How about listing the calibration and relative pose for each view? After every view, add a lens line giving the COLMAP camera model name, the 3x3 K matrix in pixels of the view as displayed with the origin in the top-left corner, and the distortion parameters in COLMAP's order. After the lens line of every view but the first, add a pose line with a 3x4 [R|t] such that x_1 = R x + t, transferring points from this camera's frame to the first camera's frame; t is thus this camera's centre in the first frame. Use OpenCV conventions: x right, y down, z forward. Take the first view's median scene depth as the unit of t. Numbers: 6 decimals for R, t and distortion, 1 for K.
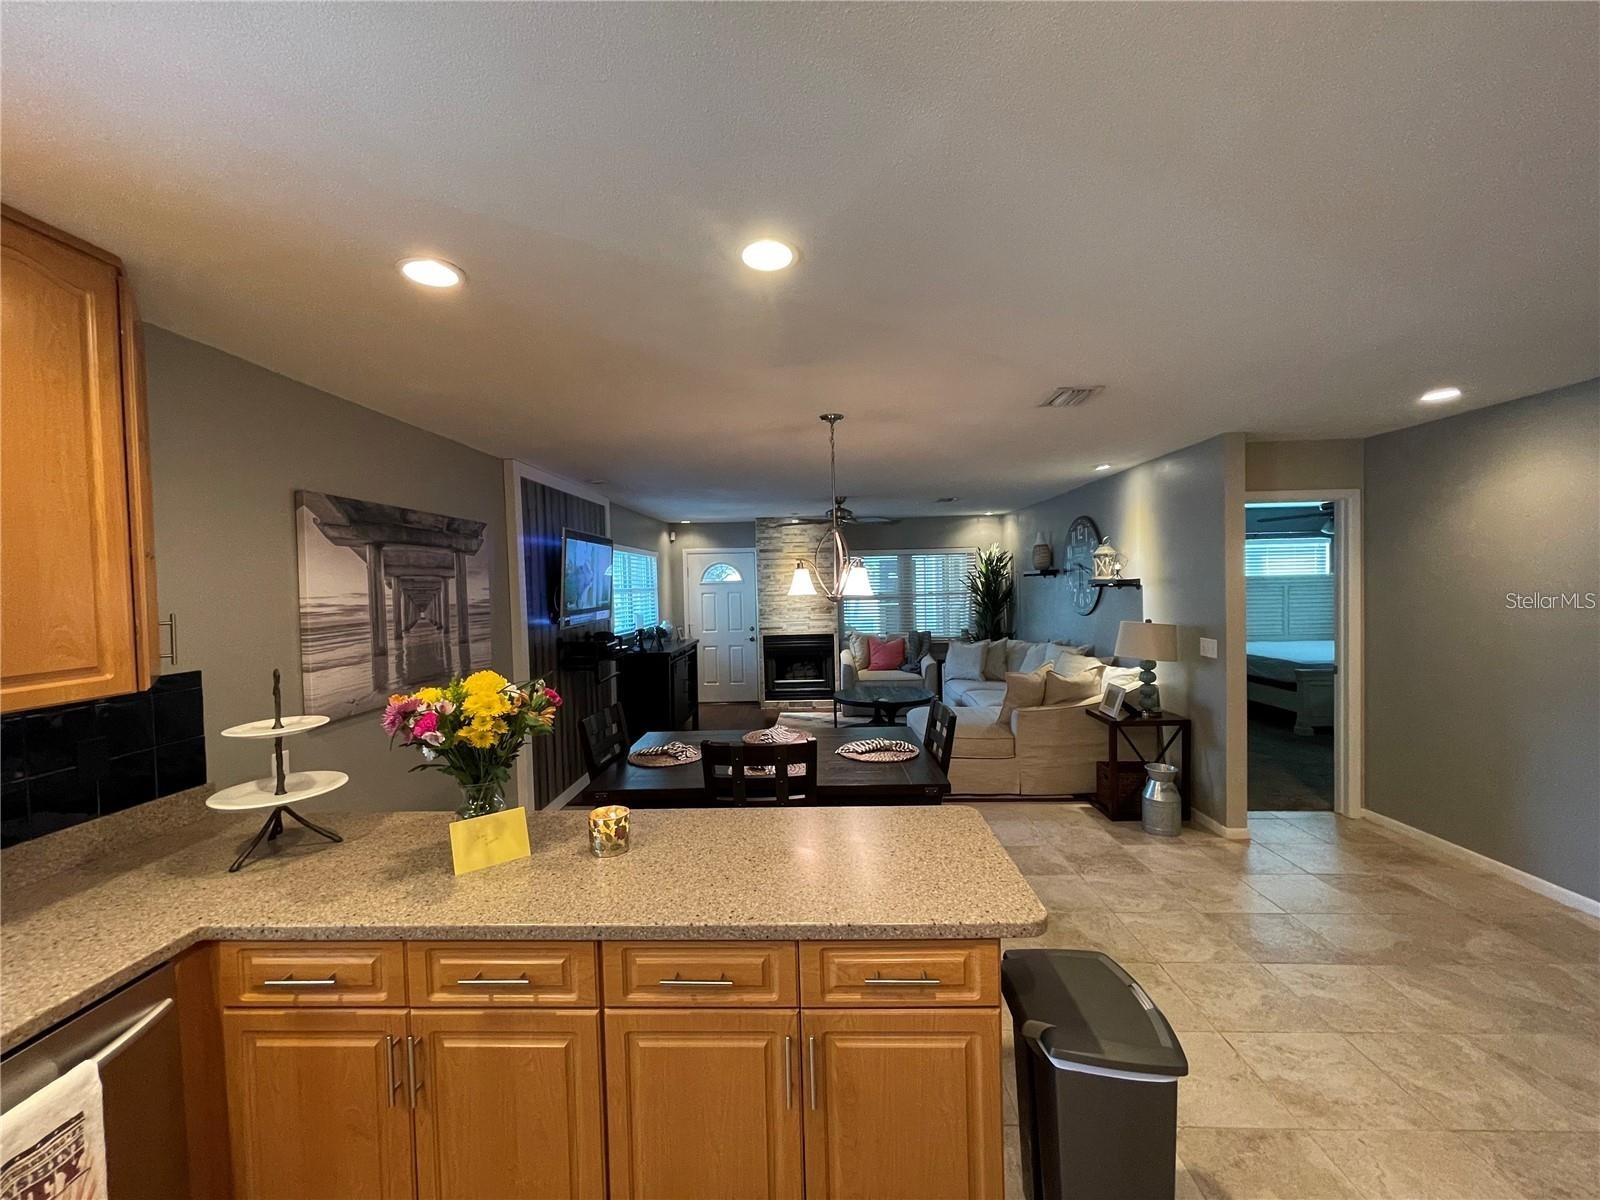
lens RADIAL K [[646.5, 0, 795.4], [0, 646.5, 596.3], [0, 0, 1]] dist [0.001846, -0.001429]
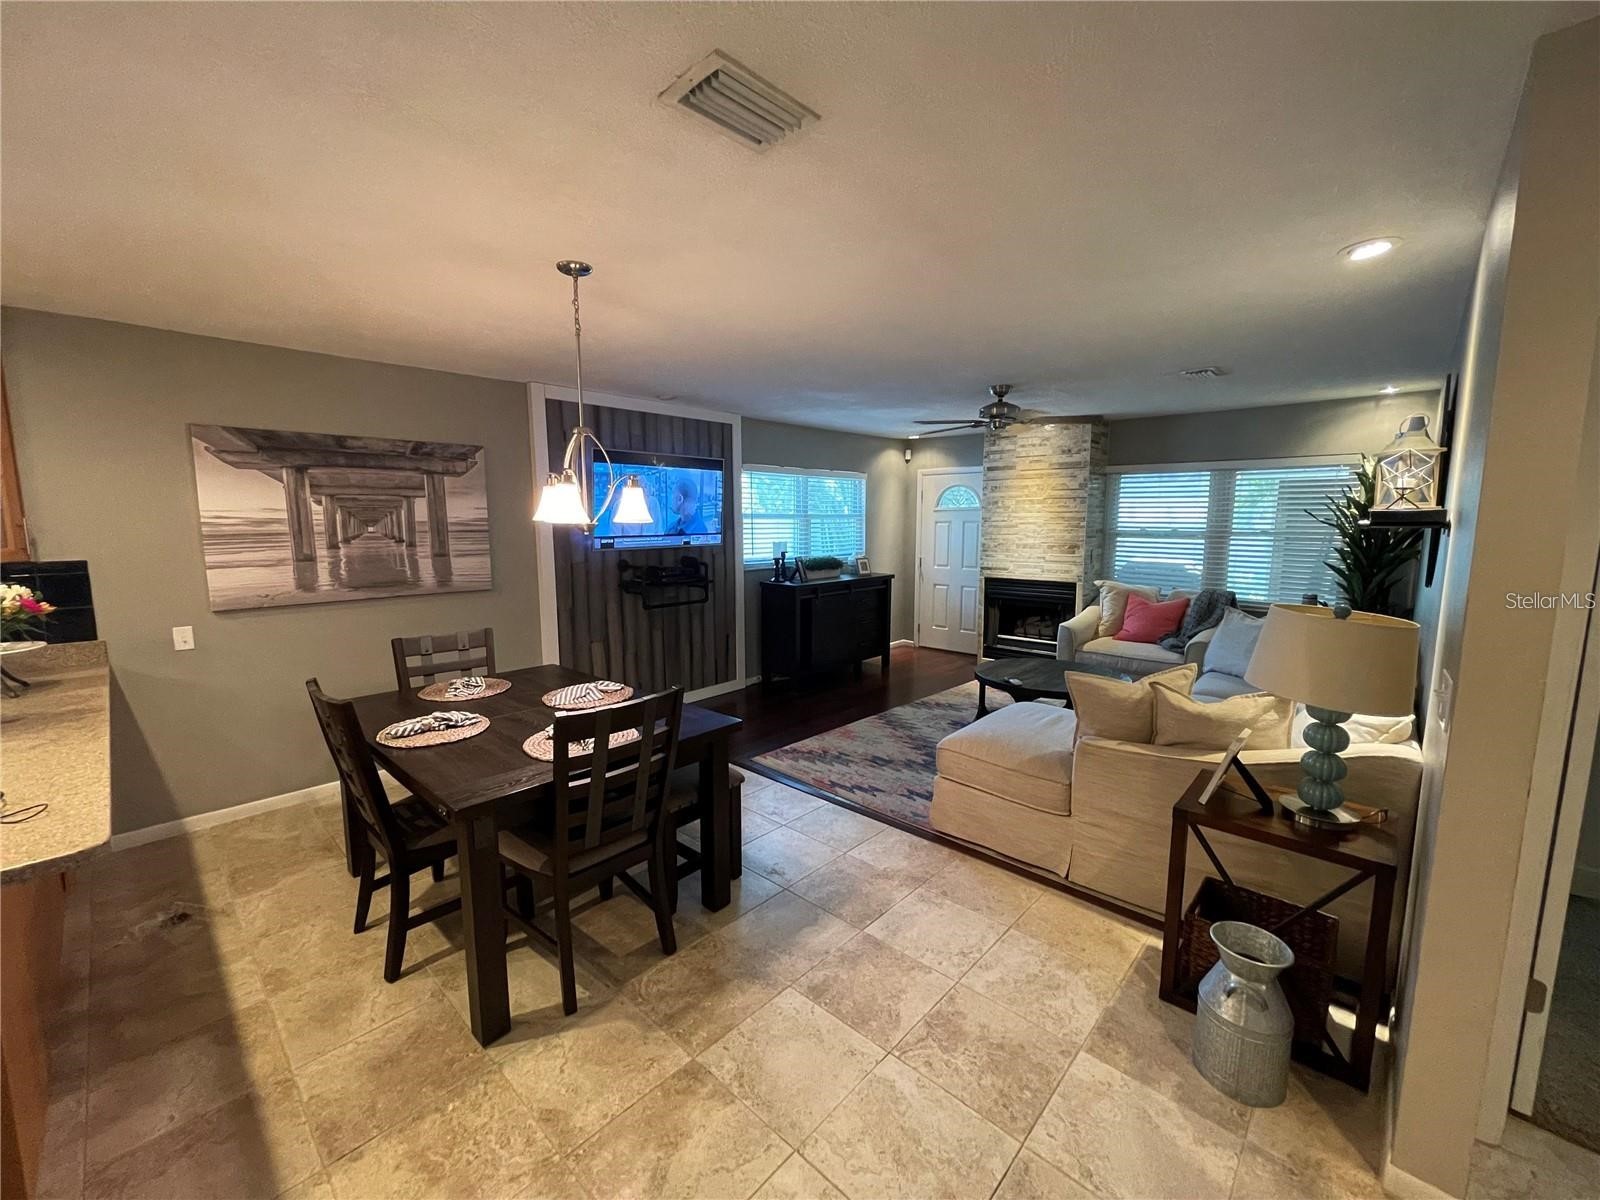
lens RADIAL K [[646.5, 0, 790.1], [0, 646.5, 603.2], [0, 0, 1]] dist [0.001846, -0.001429]
pose [[0.754172, 0.109113, -0.647549, 0.432905], [-0.029261, 0.990703, 0.132856, -0.009289], [0.656025, -0.081248, 0.750353, 0.356610]]
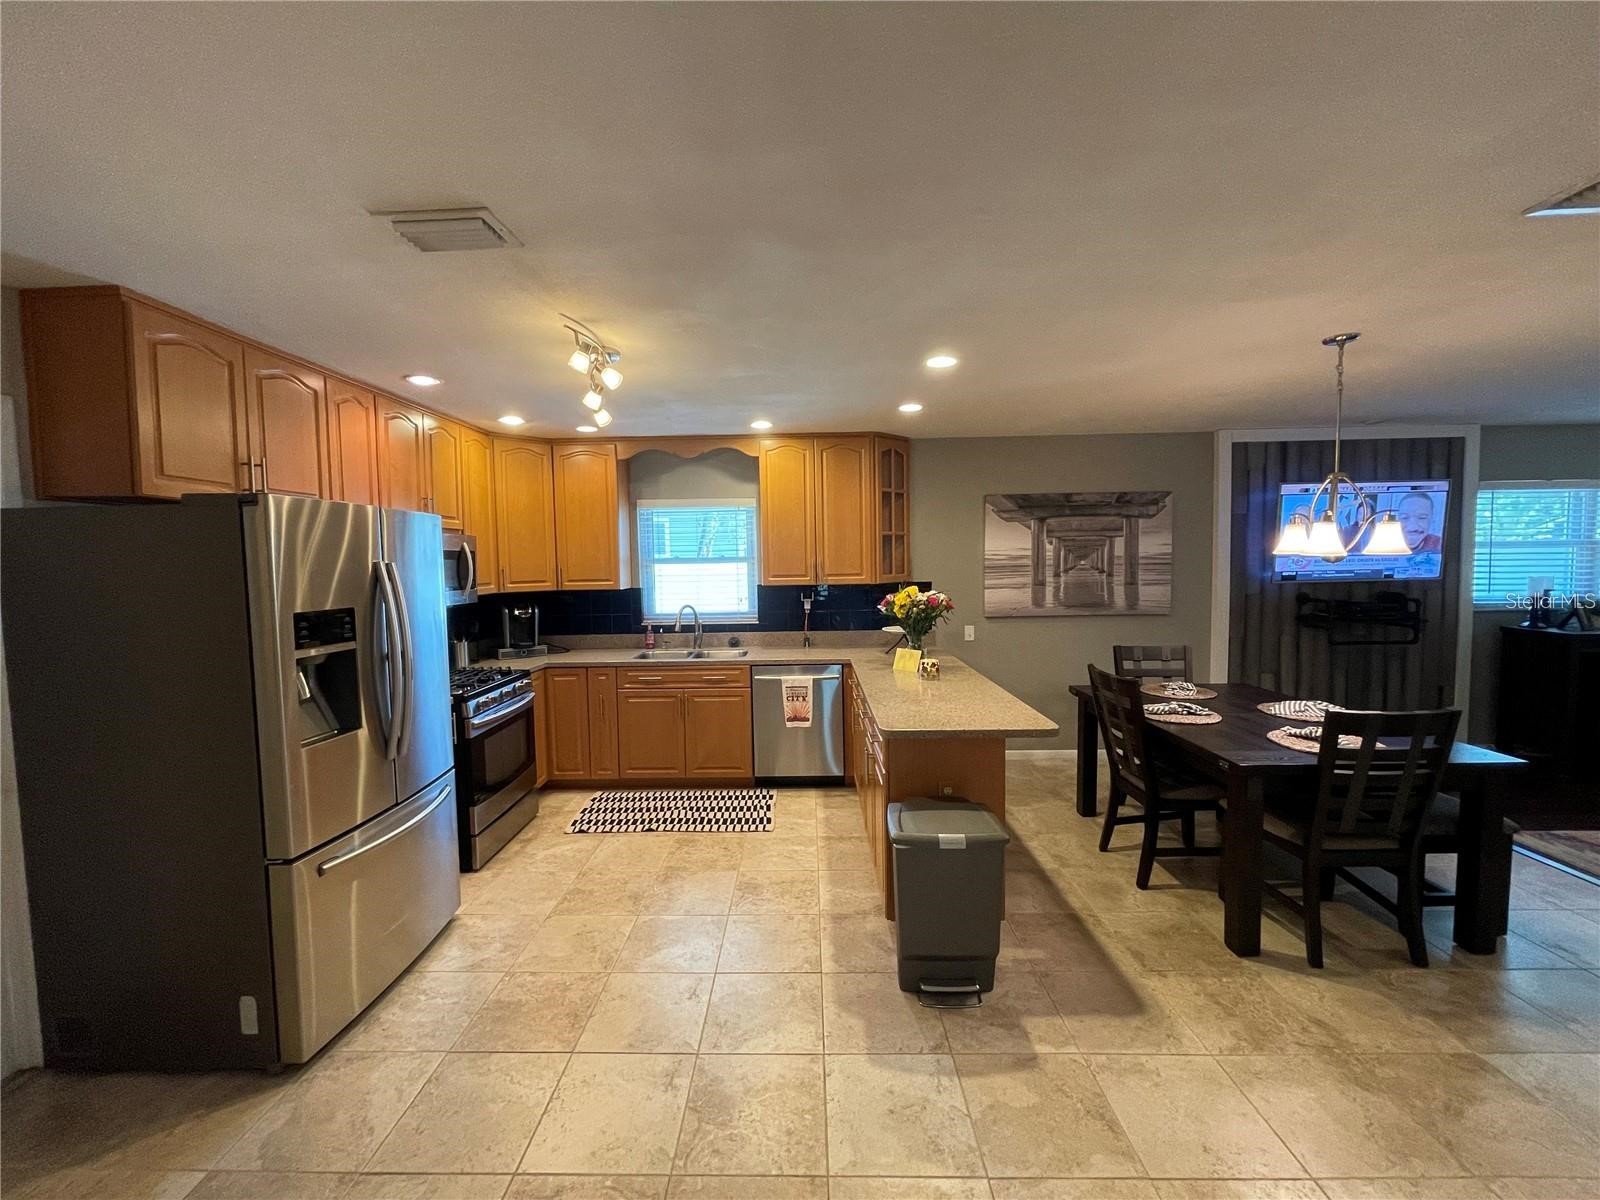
lens RADIAL K [[646.5, 0, 788.5], [0, 646.5, 599.0], [0, 0, 1]] dist [0.001846, -0.001429]
pose [[0.019978, 0.088487, -0.995877, 0.531739], [-0.001944, 0.996077, 0.088466, -0.010770], [0.999799, 0.000168, 0.020072, 0.165789]]
